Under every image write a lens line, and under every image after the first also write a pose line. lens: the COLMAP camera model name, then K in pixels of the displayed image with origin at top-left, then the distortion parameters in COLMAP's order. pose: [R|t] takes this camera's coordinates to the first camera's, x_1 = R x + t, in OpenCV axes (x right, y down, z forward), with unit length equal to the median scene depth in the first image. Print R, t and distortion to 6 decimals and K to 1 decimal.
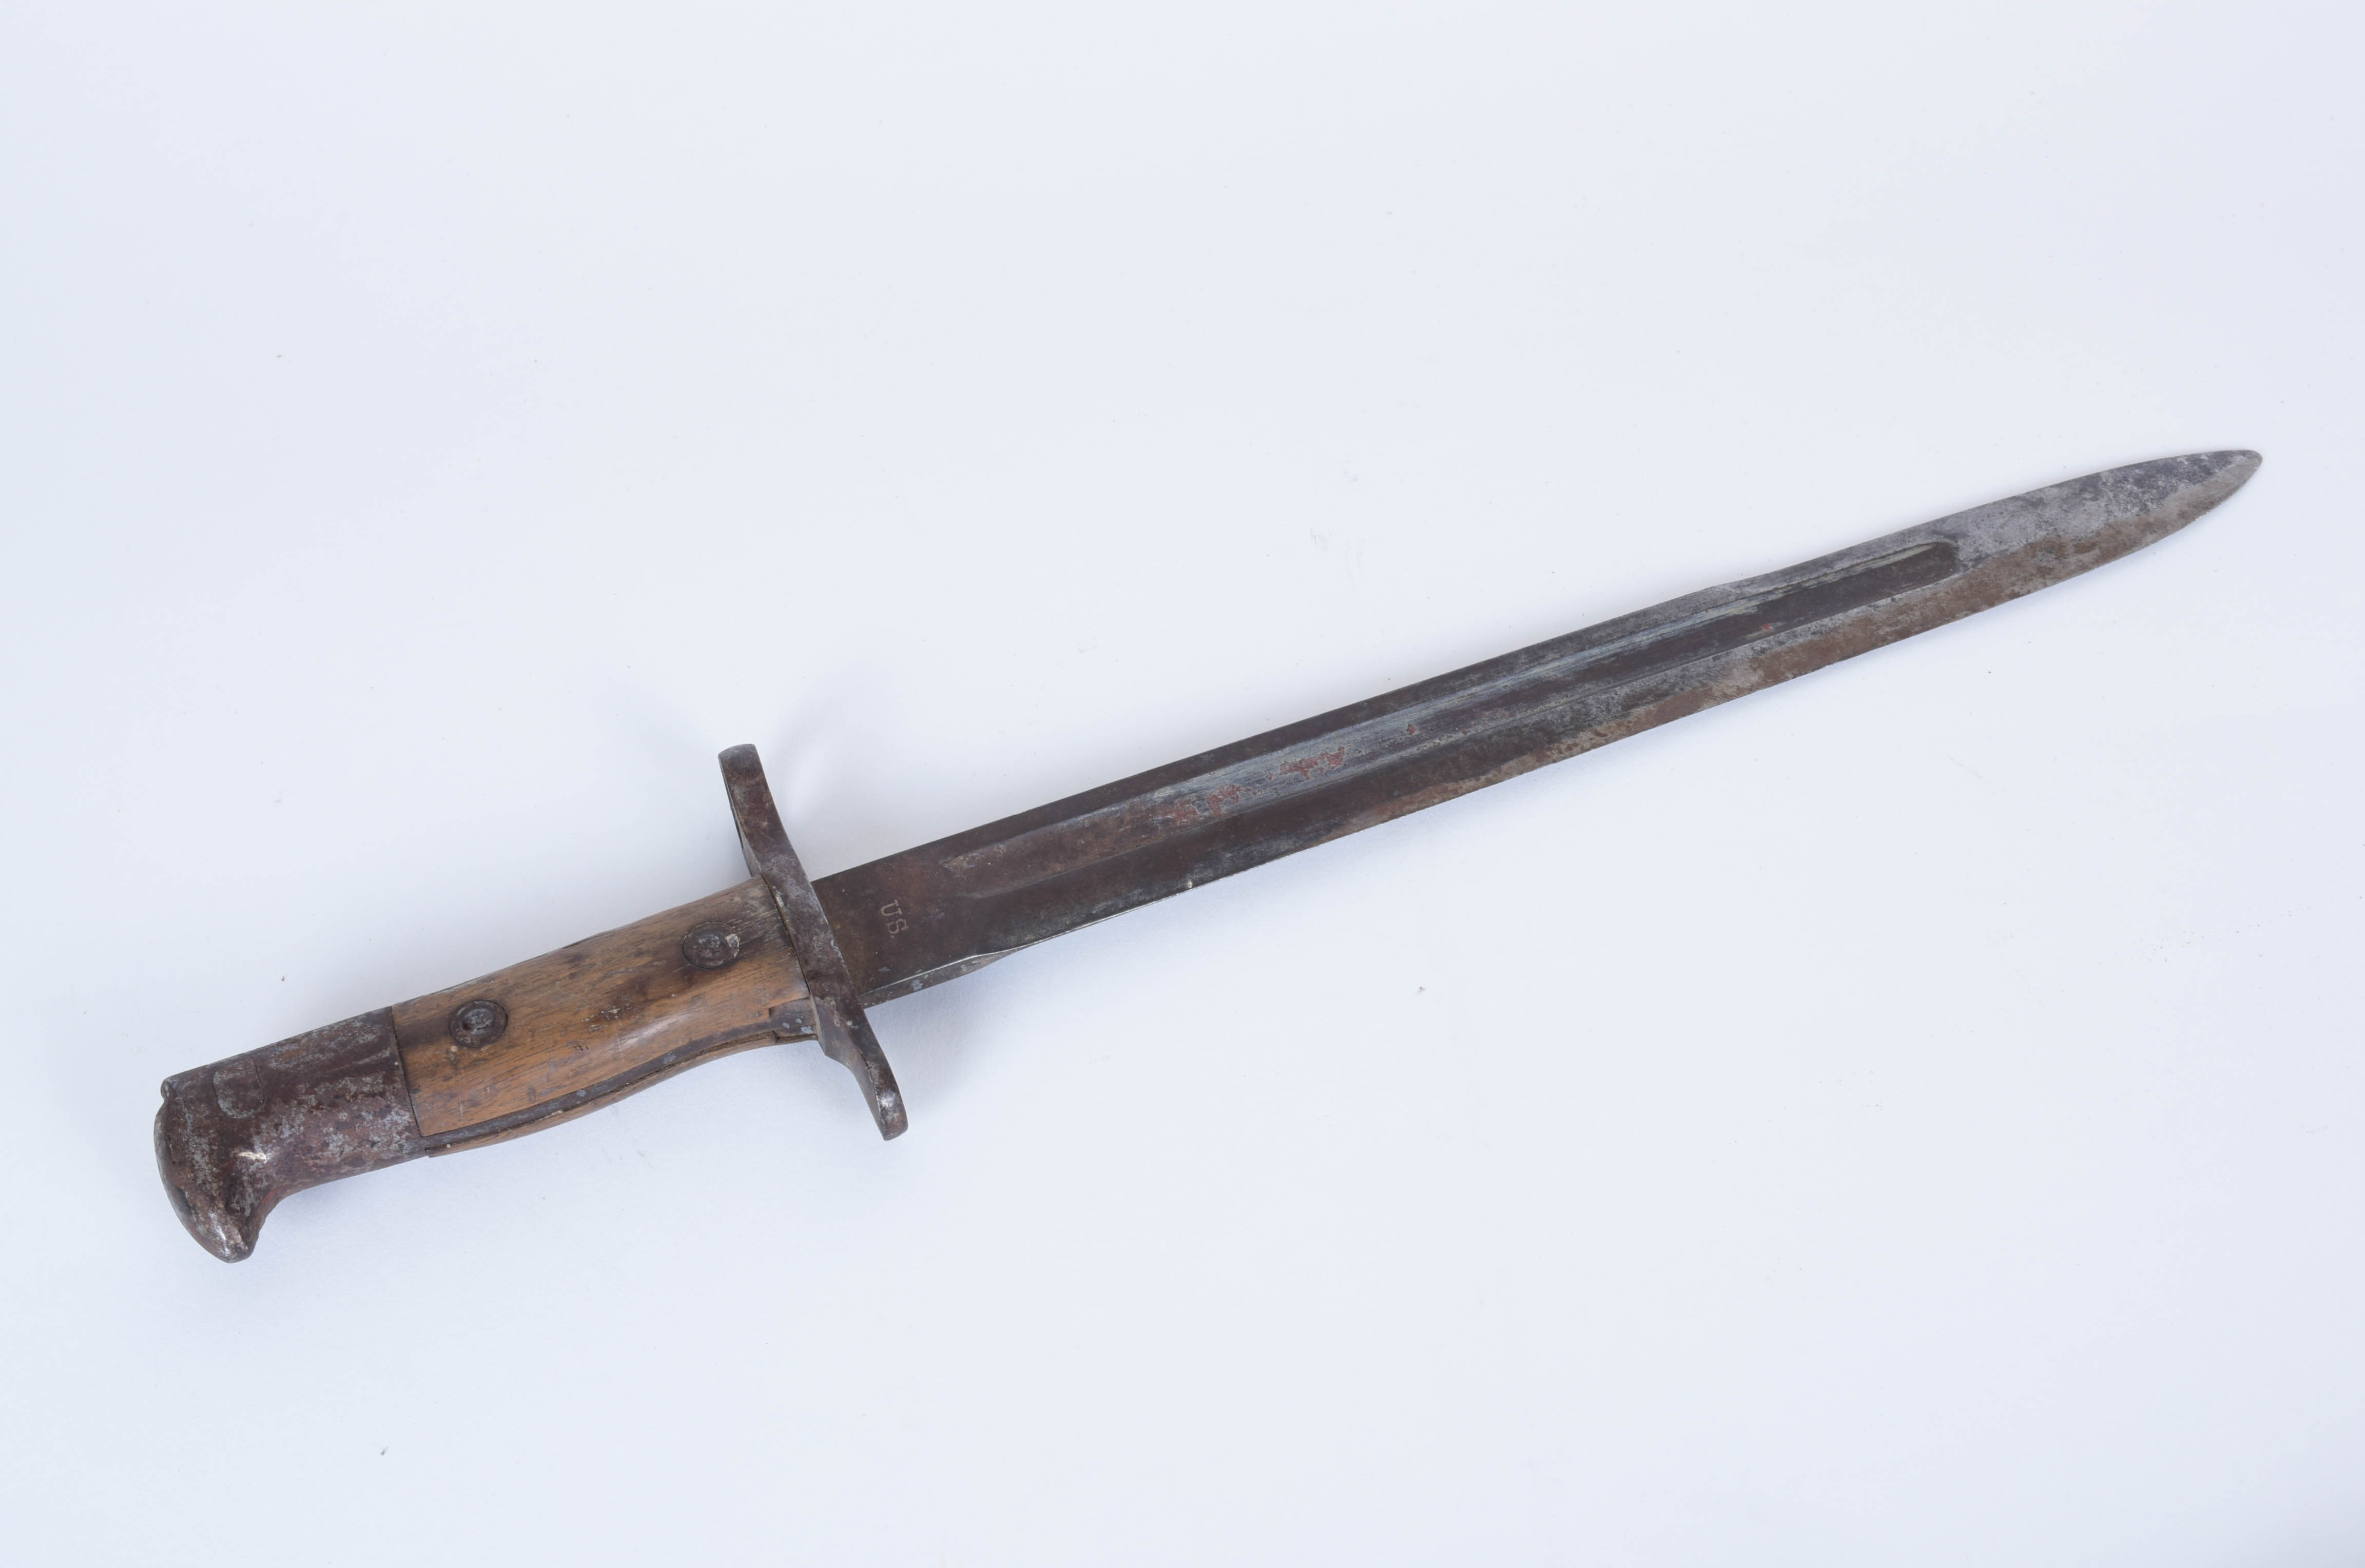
lens RADIAL K [[3530.0, 0, 1182.5], [0, 3530.0, 784.0], [0, 0, 1]] dist [-0.012757, -0.019335]
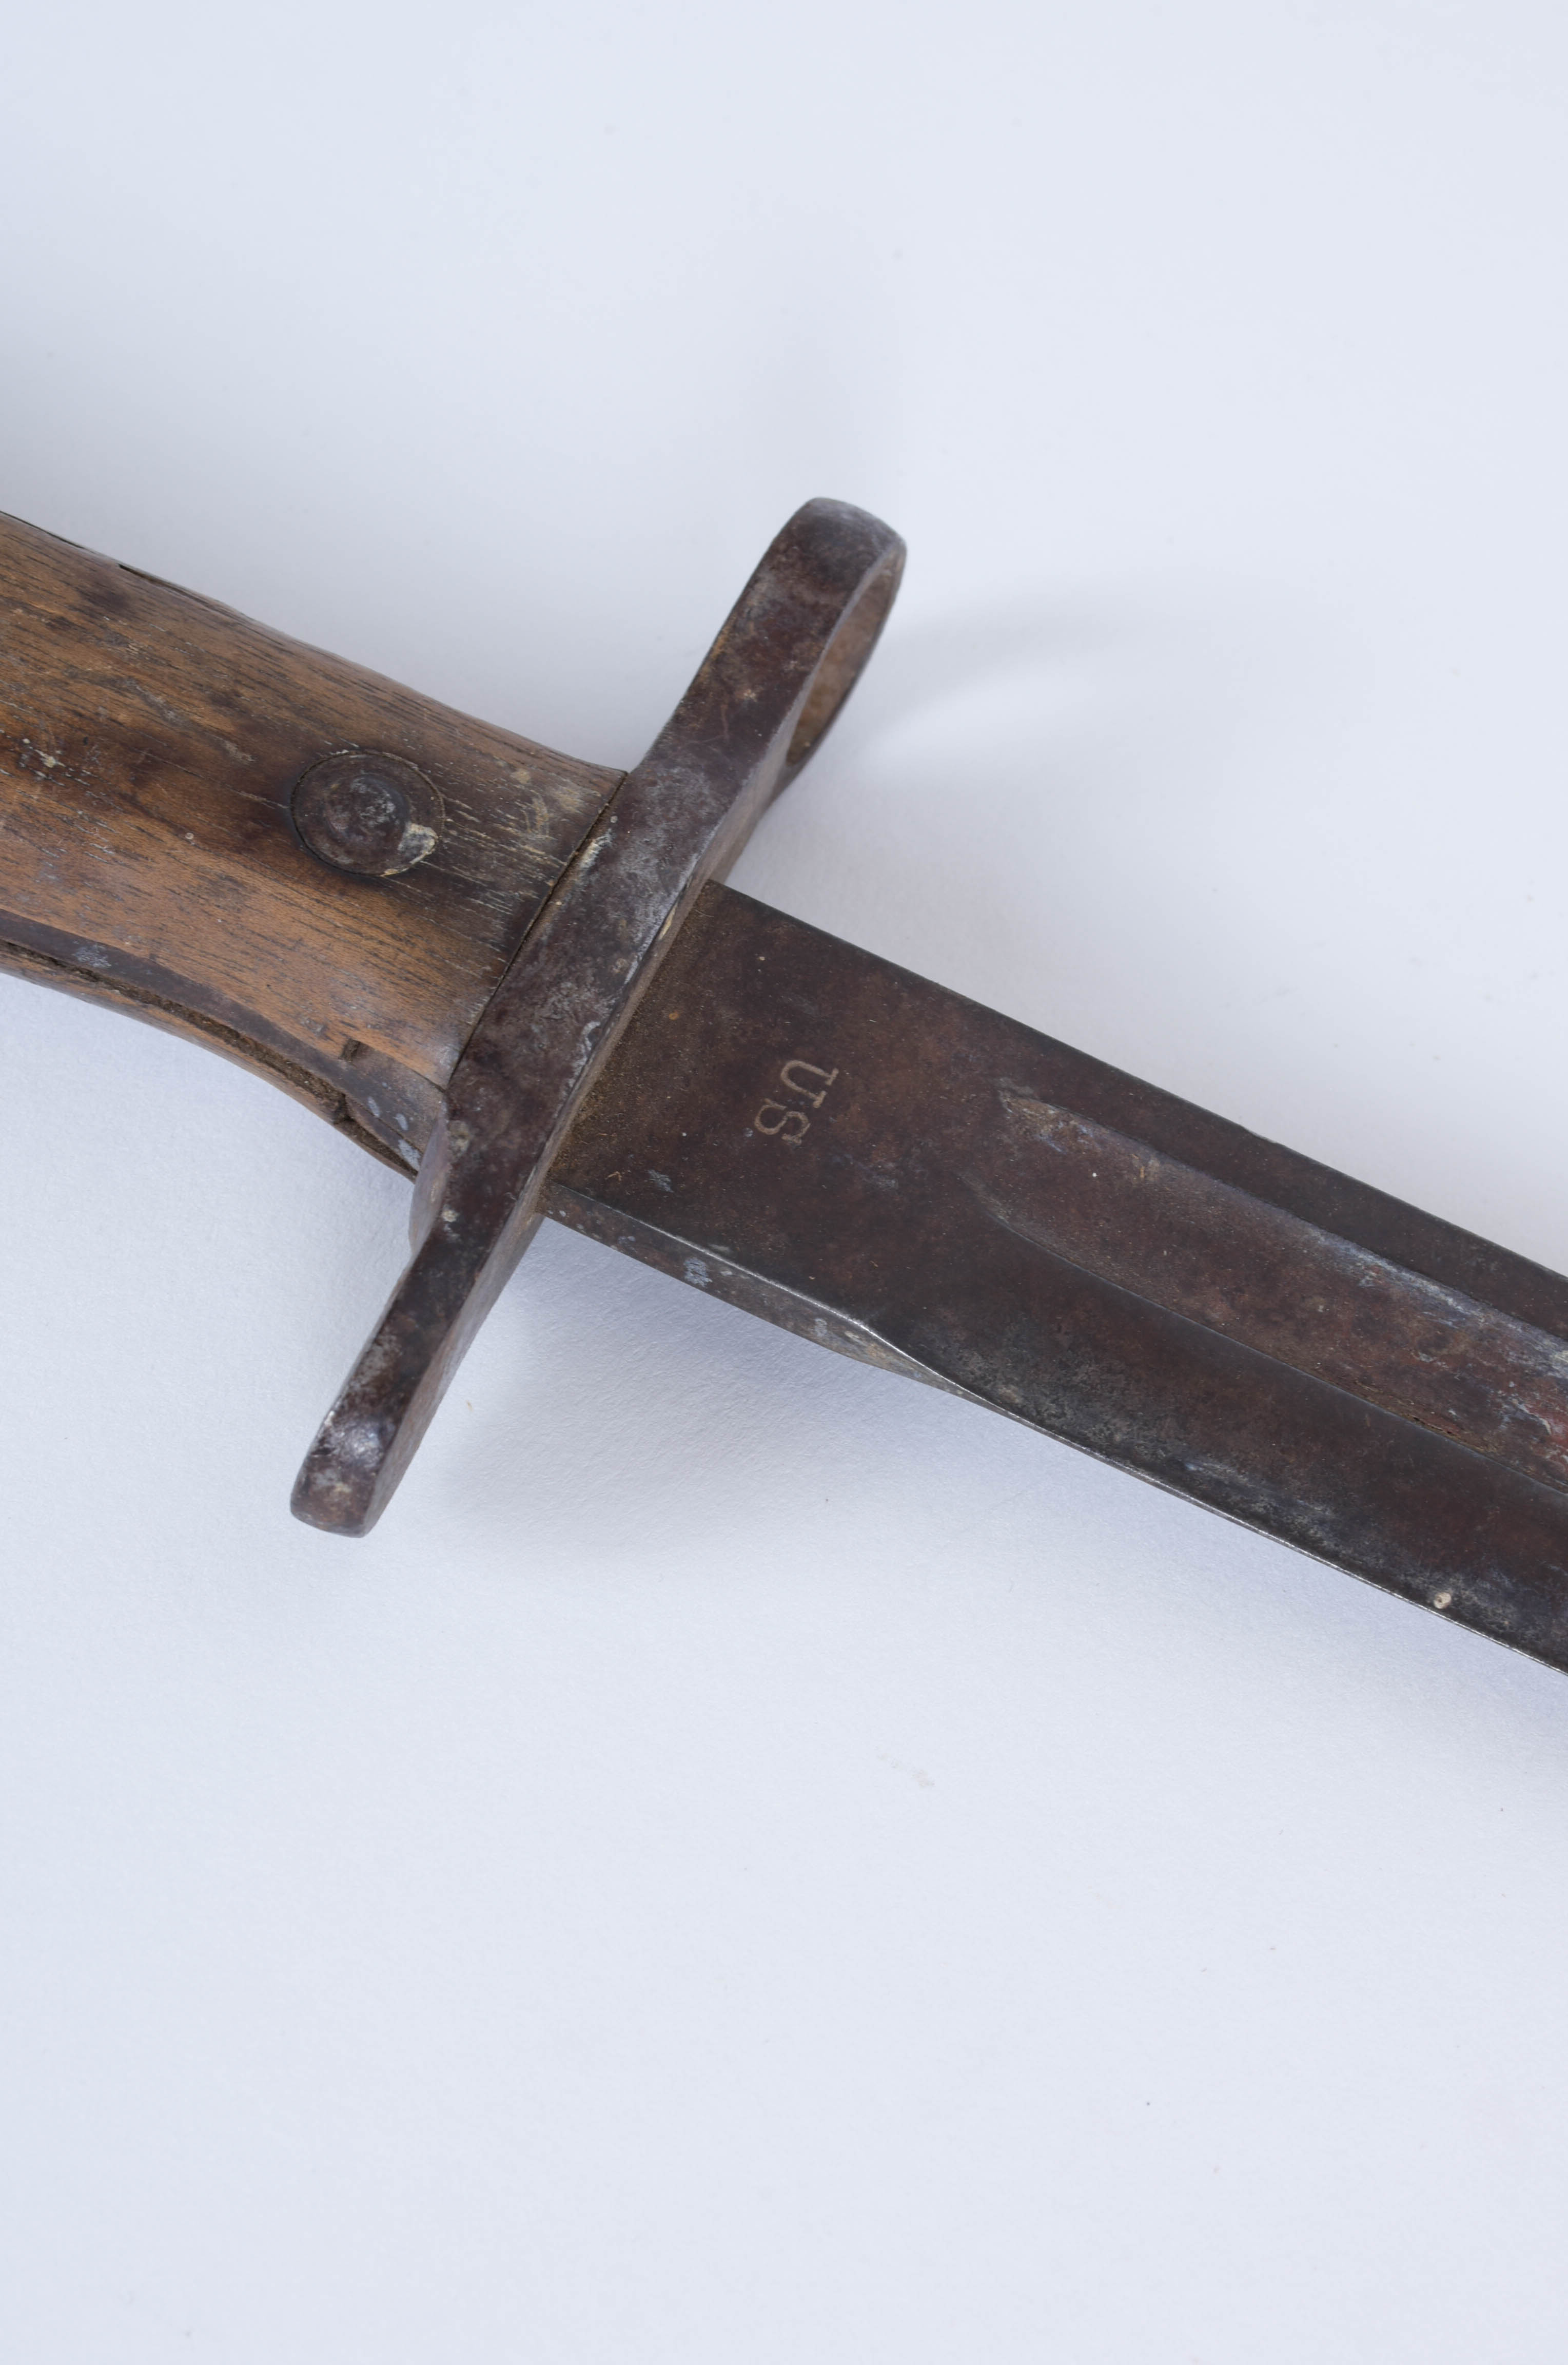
lens RADIAL K [[4210.1, 0, 793.8], [0, 4210.1, 1131.1], [0, 0, 1]] dist [-0.037567, 0.082309]
pose [[0.687752, 0.684446, -0.241931, 0.027049], [-0.670522, 0.726646, 0.149619, -0.025405], [0.278204, 0.059319, 0.958689, 0.559837]]
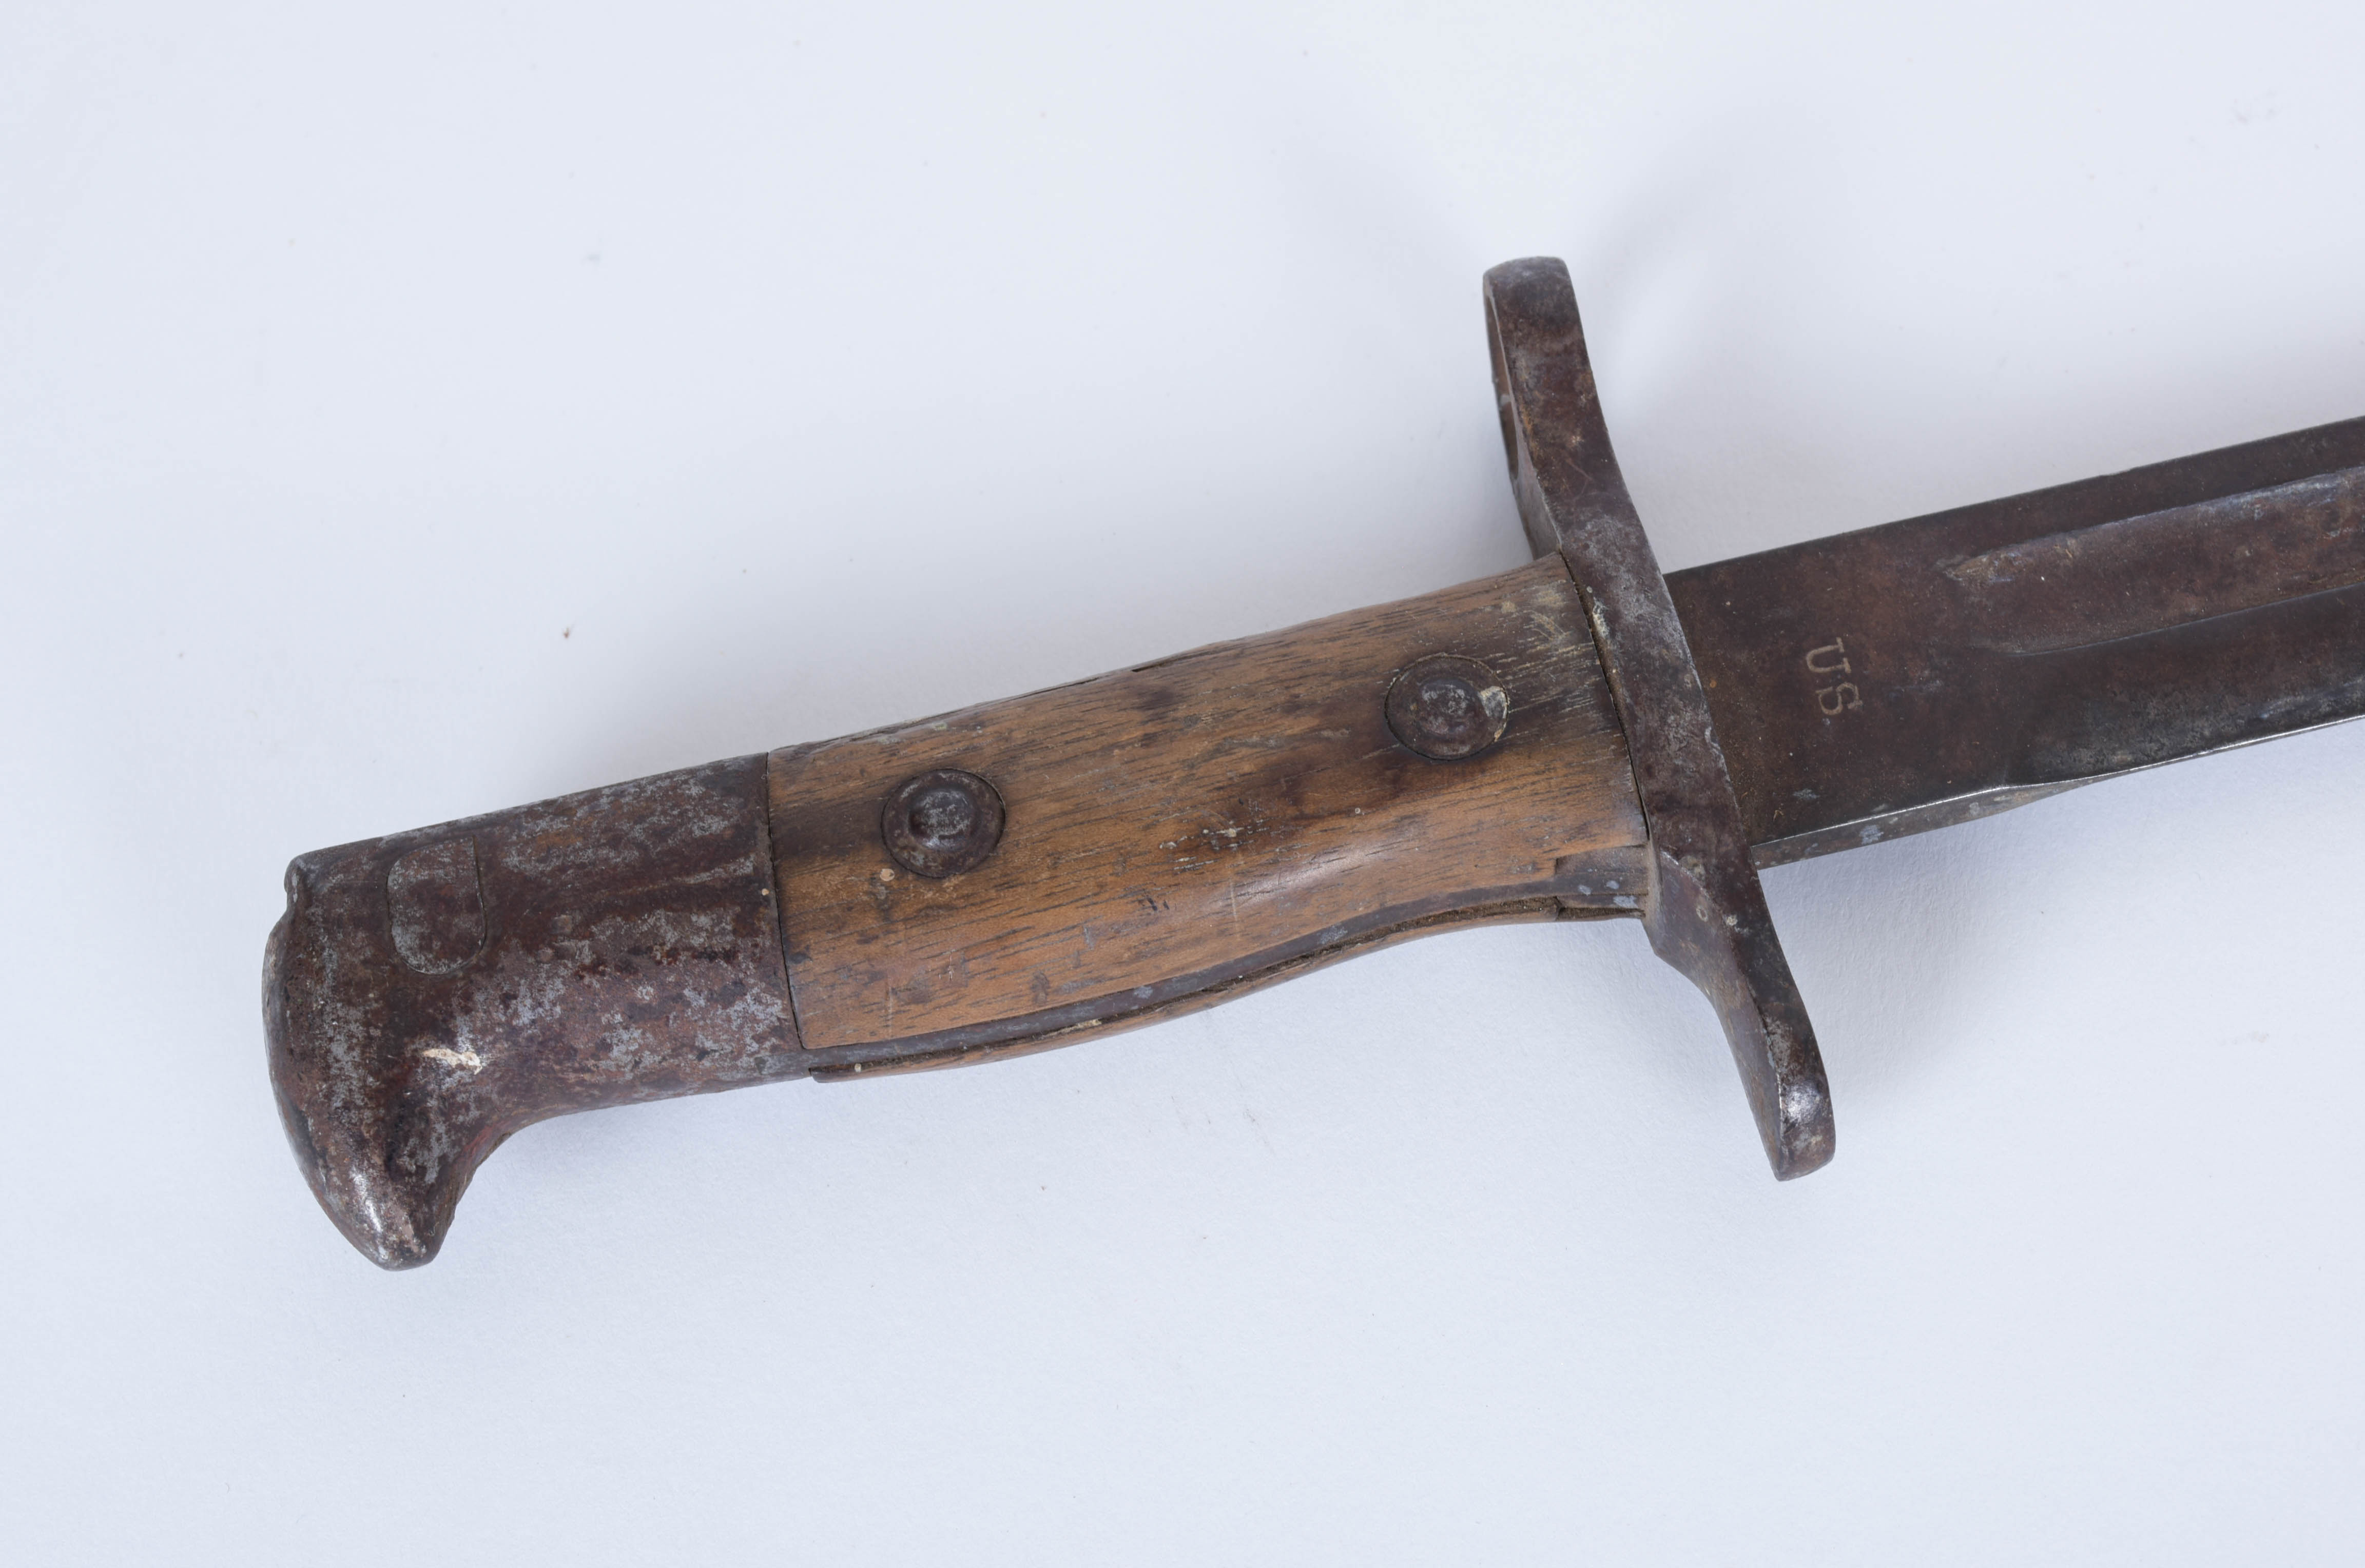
lens RADIAL K [[4210.1, 0, 1182.5], [0, 4210.1, 784.0], [0, 0, 1]] dist [-0.037567, 0.082309]
pose [[0.984219, 0.123805, -0.126433, -0.091908], [-0.100893, 0.979593, 0.173833, -0.035590], [0.145374, -0.158333, 0.976625, 0.429825]]
